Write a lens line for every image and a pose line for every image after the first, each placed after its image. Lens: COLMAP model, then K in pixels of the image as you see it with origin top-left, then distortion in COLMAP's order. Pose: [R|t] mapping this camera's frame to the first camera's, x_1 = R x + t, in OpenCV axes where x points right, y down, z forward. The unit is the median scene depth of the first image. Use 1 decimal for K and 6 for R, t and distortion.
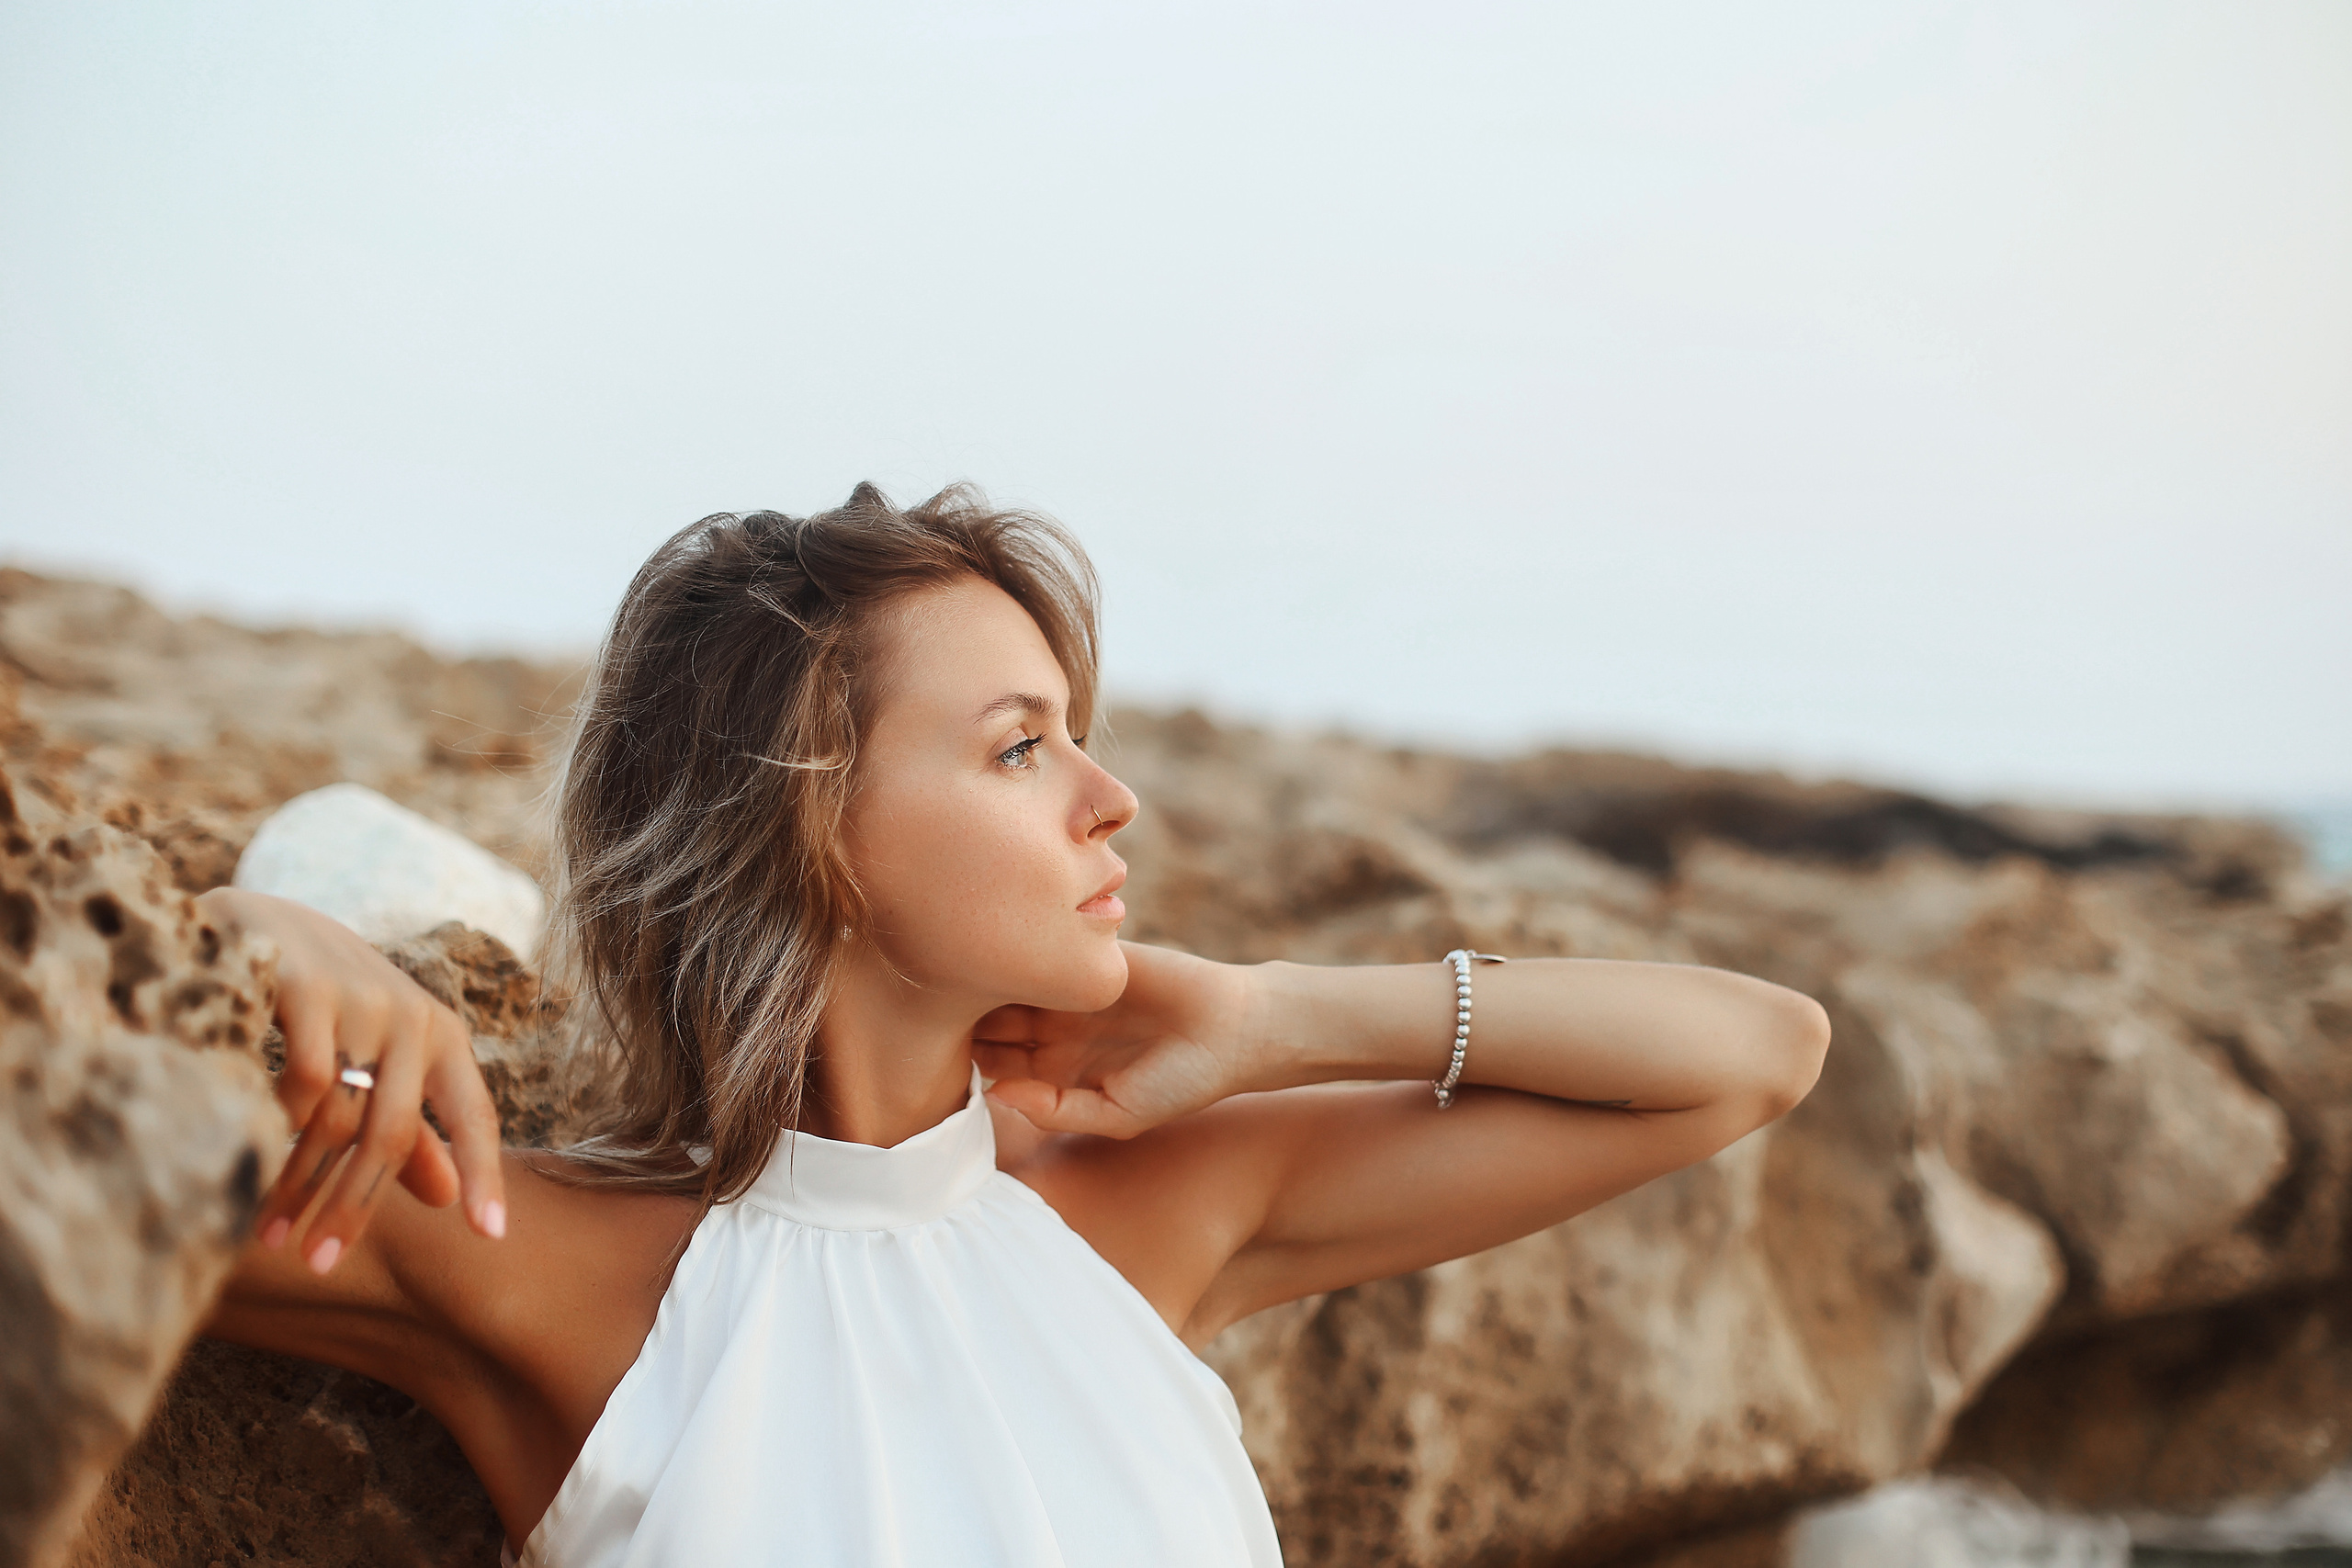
lens RADIAL K [[3453.1, 0, 1180.8], [0, 3453.1, 791.3], [0, 0, 1]] dist [-0.059475, 0.000000]
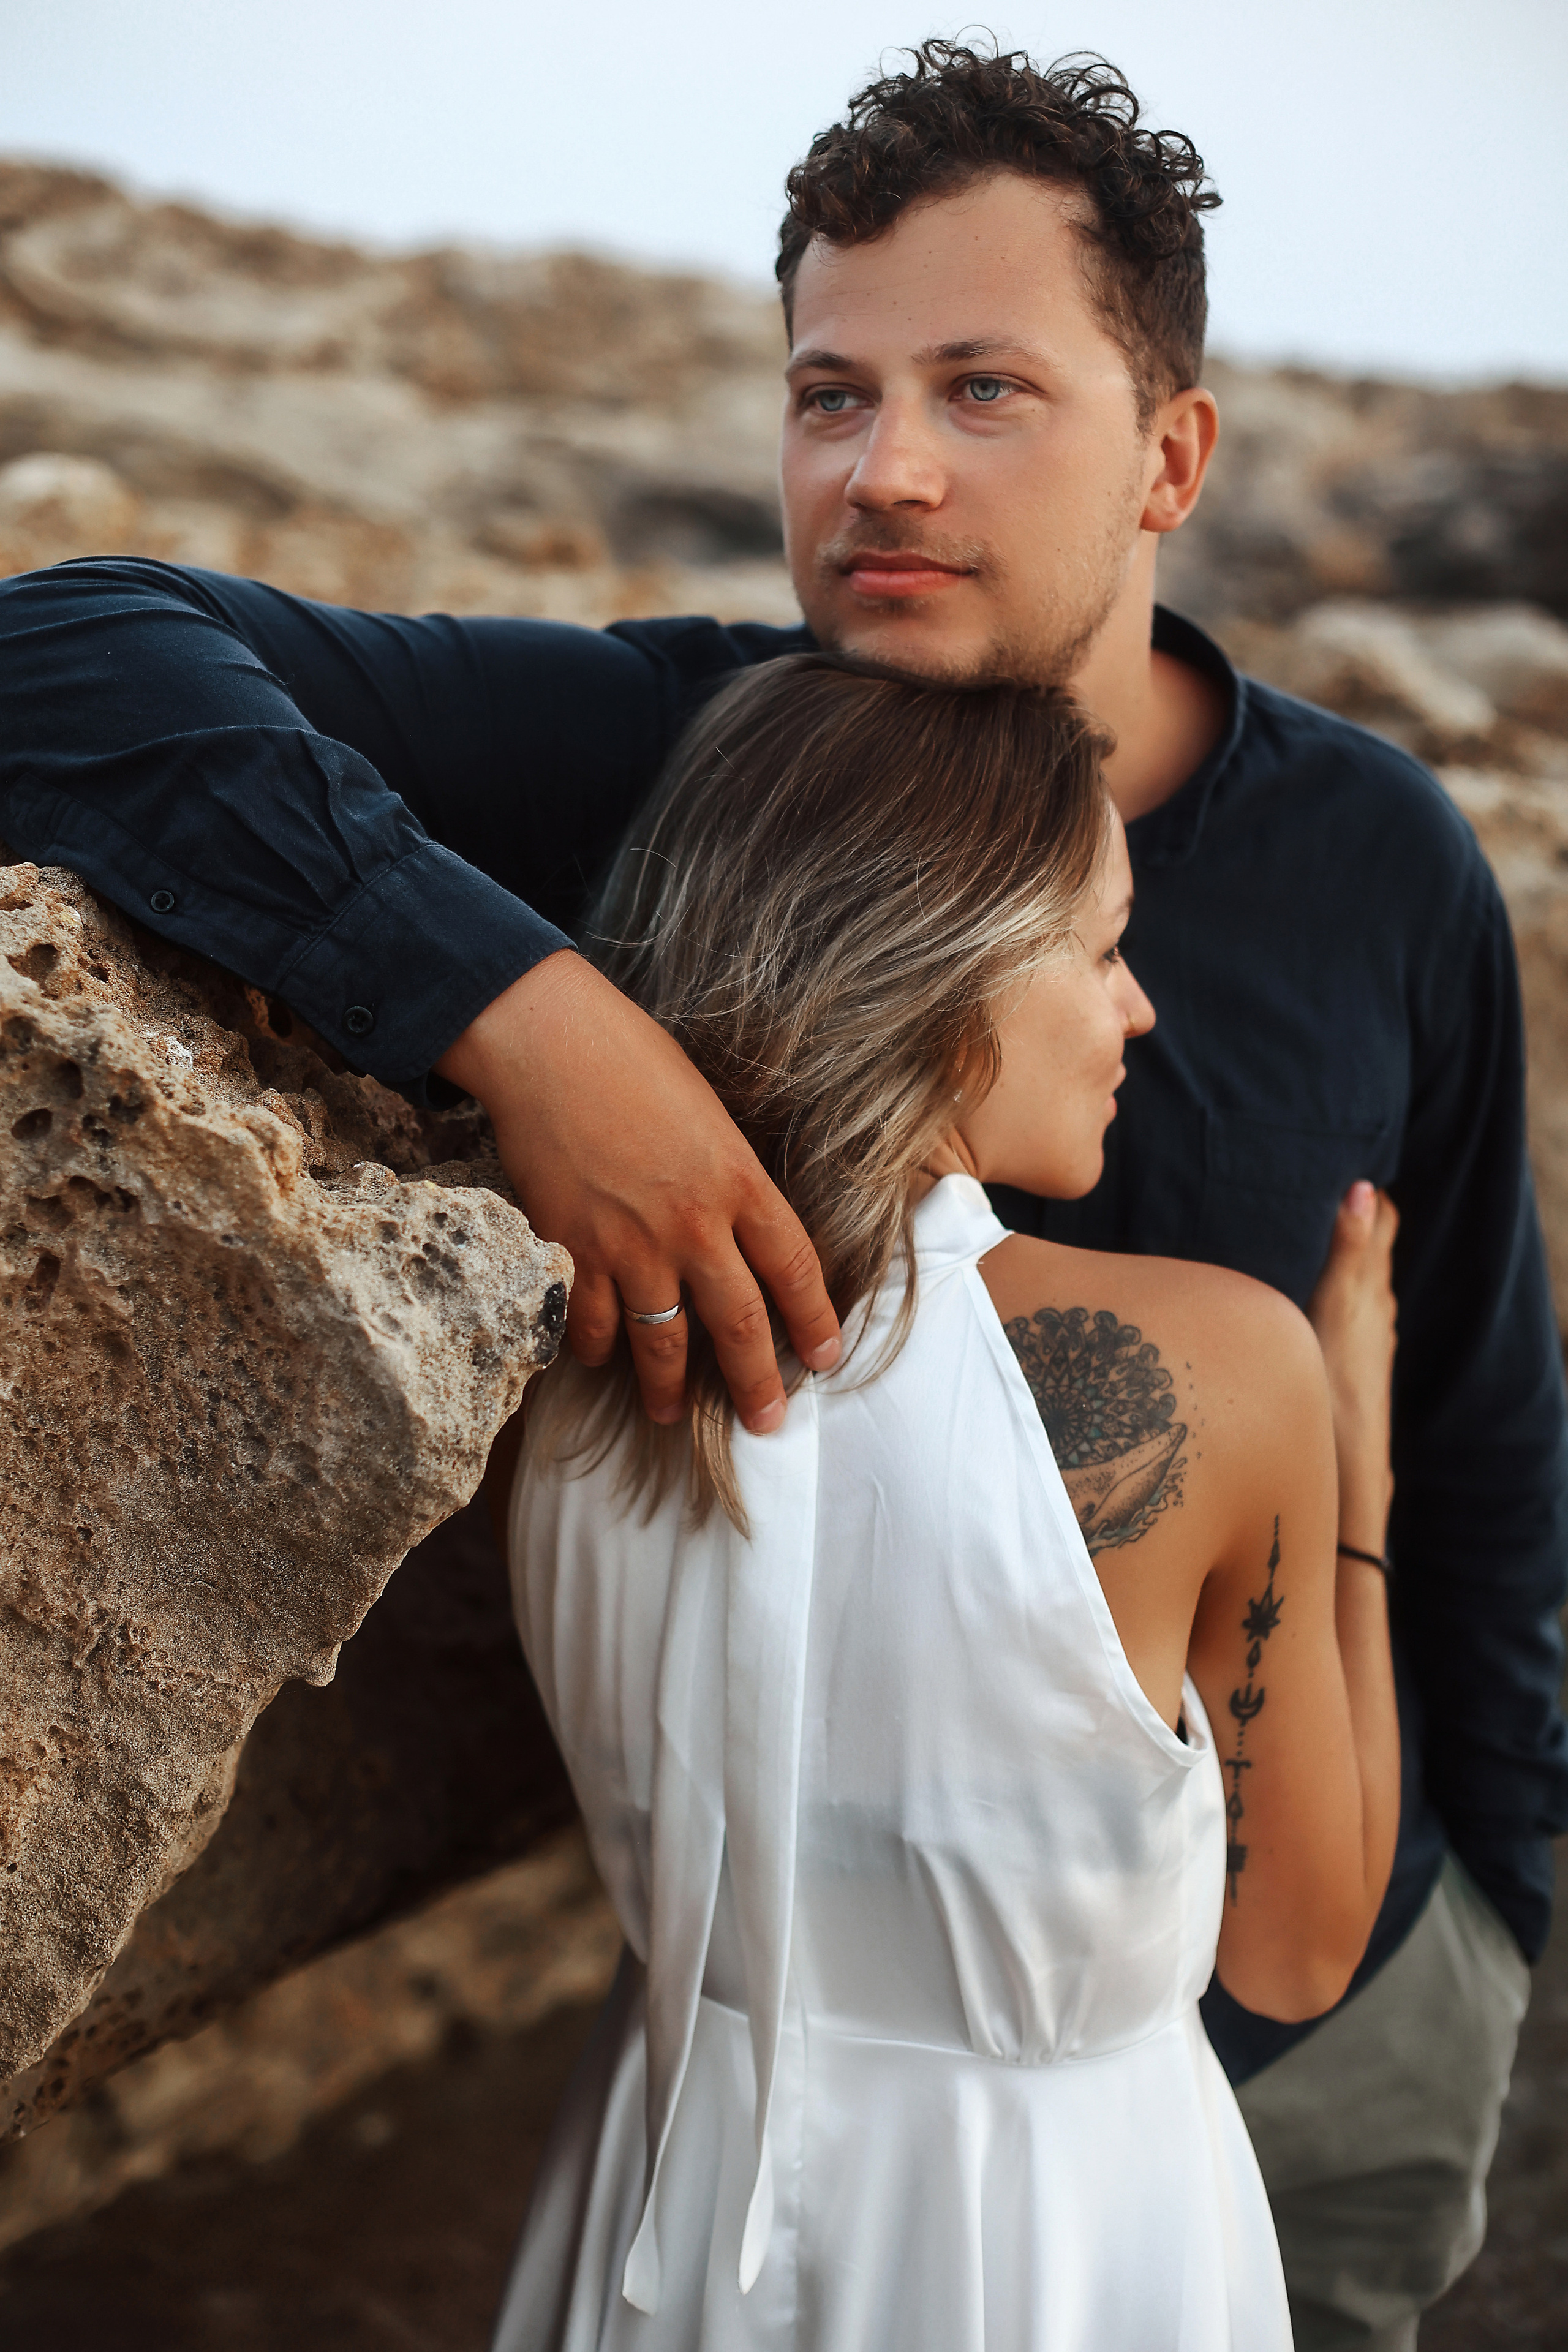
lens RADIAL K [[3453.4, 0, 832.5], [0, 3453.4, 1084.4], [0, 0, 1]] dist [-0.059475, 0.000000]
pose [[0.995175, 0.075264, -0.062949, -0.037816], [-0.060109, 0.974732, 0.215136, -0.098176], [0.077551, -0.210314, 0.974553, -0.084175]]
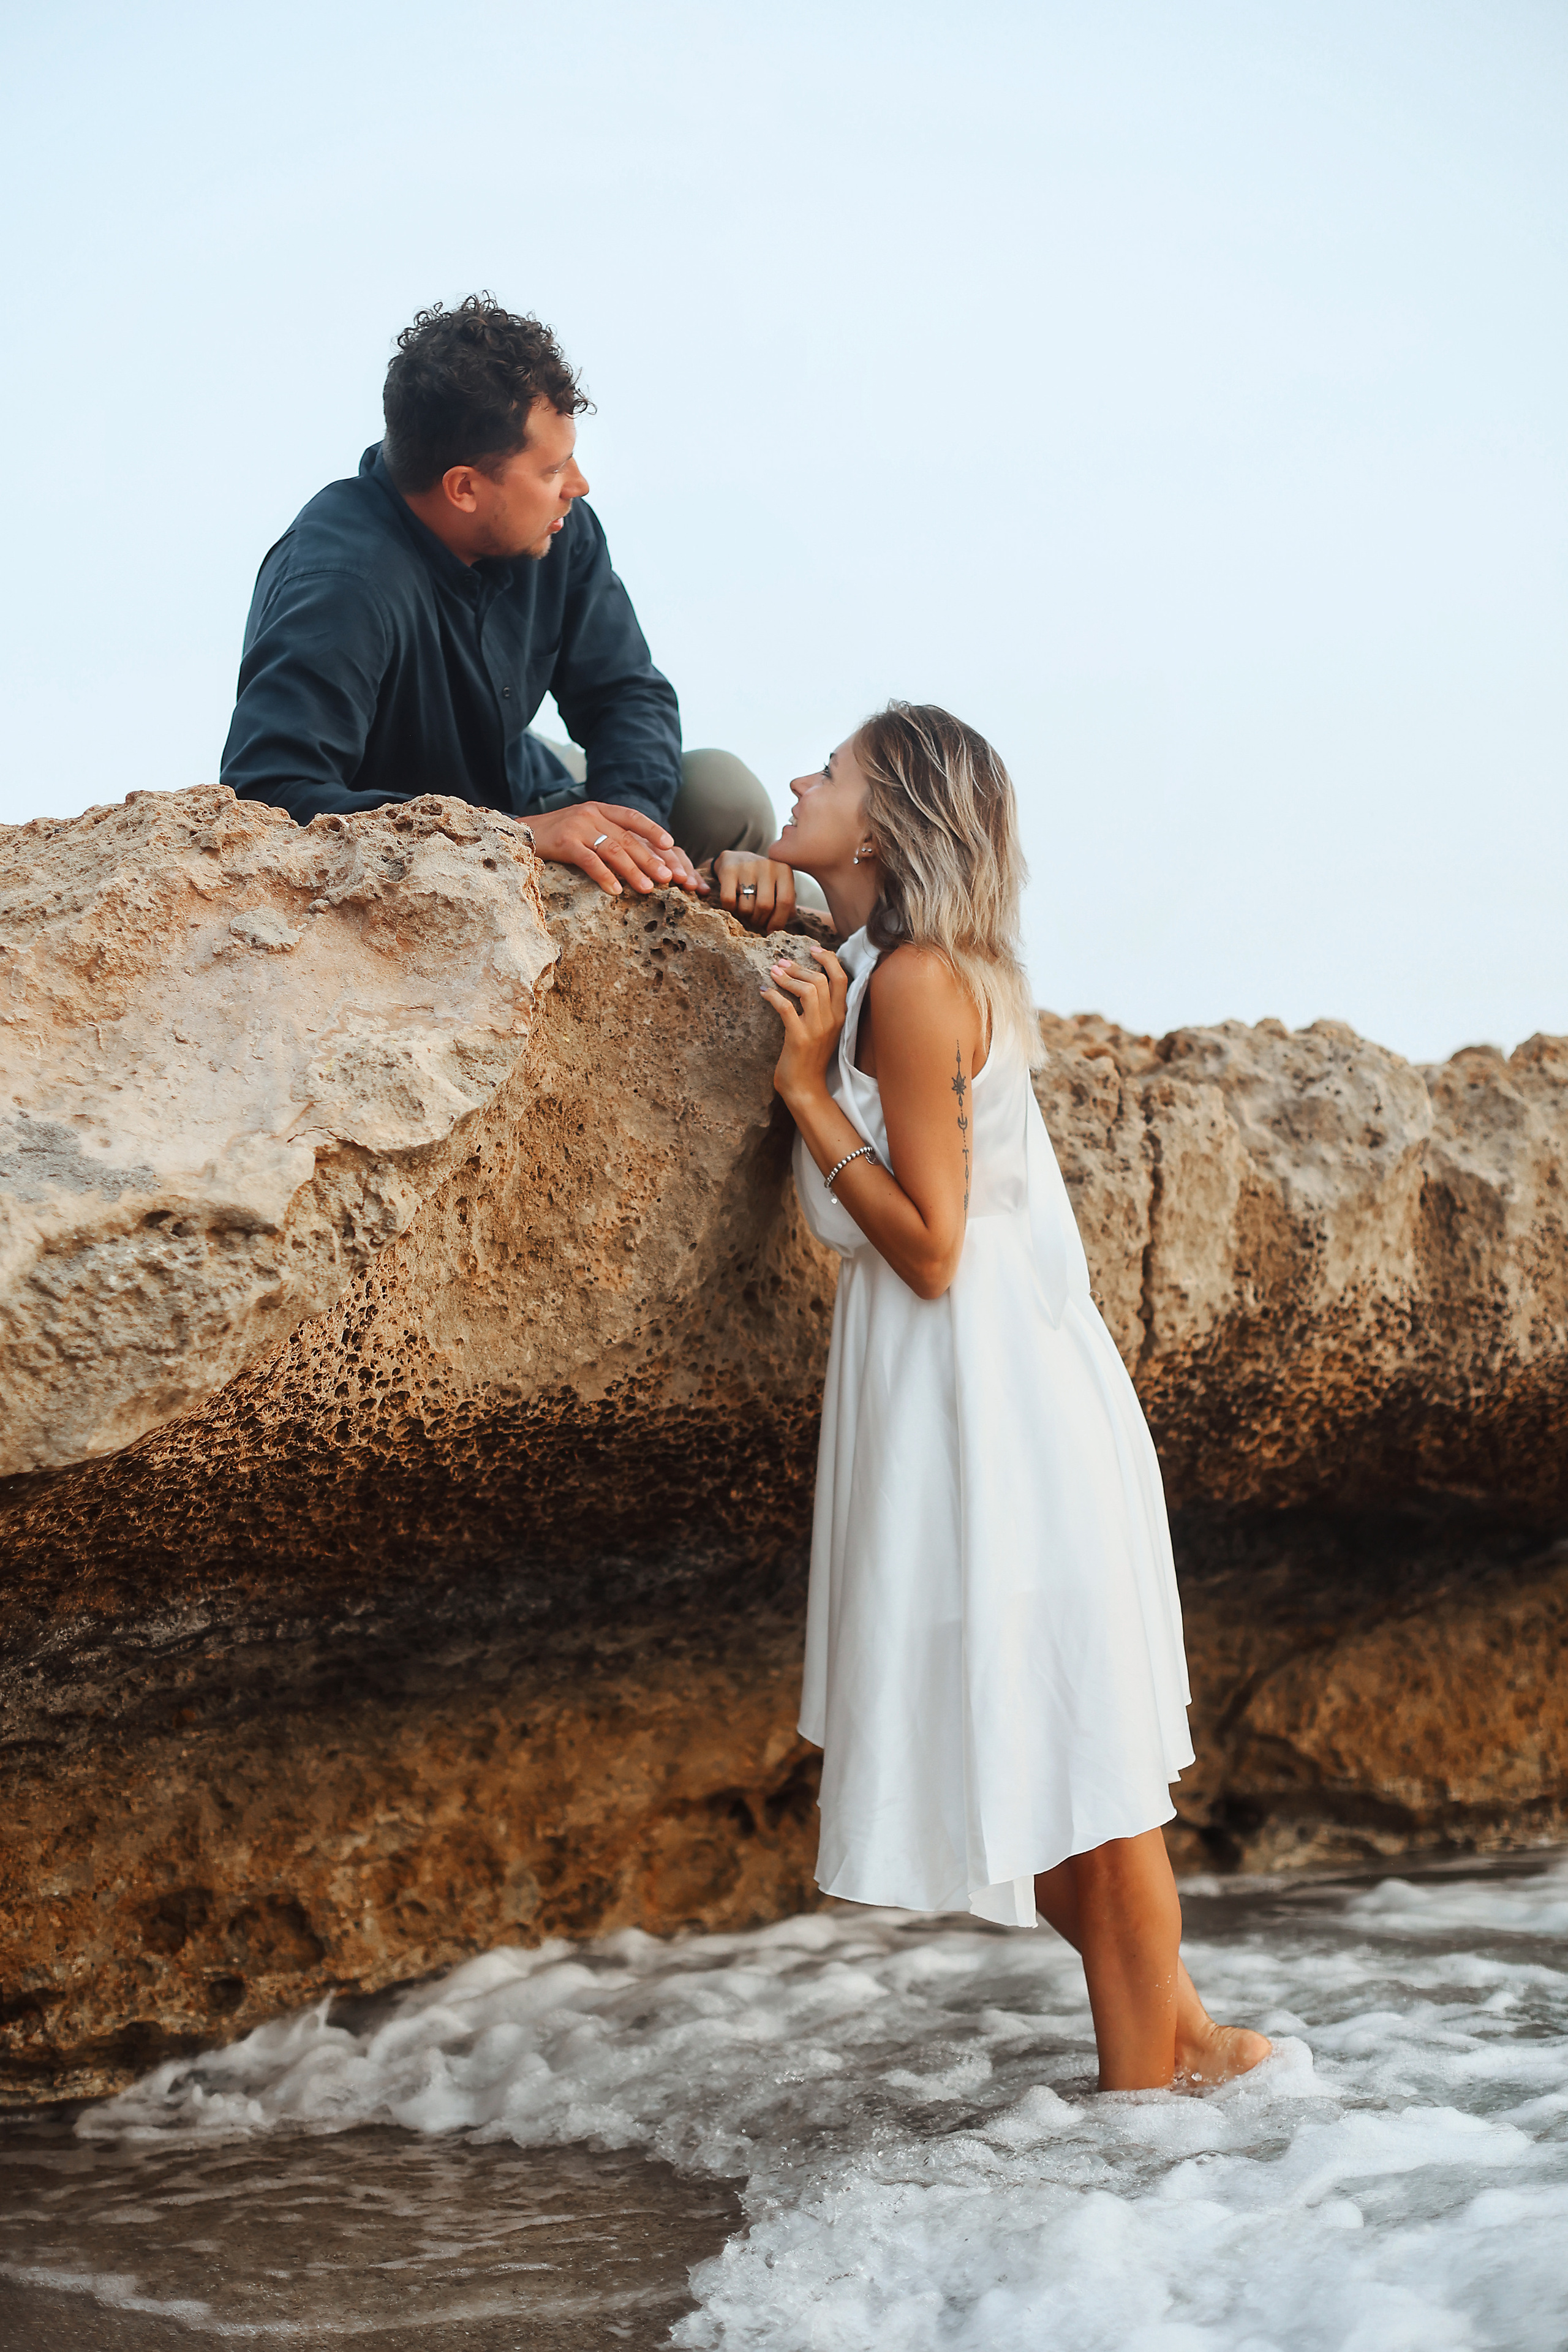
lens RADIAL K [[3453.4, 0, 778.1], [0, 3453.4, 1171.3], [0, 0, 1]] dist [-0.059475, 0.000000]
pose [[0.926020, -0.071916, -0.370560, 0.399304], [0.050492, 0.996461, -0.067208, 0.224056], [0.374082, 0.043526, 0.926374, -0.938029]]
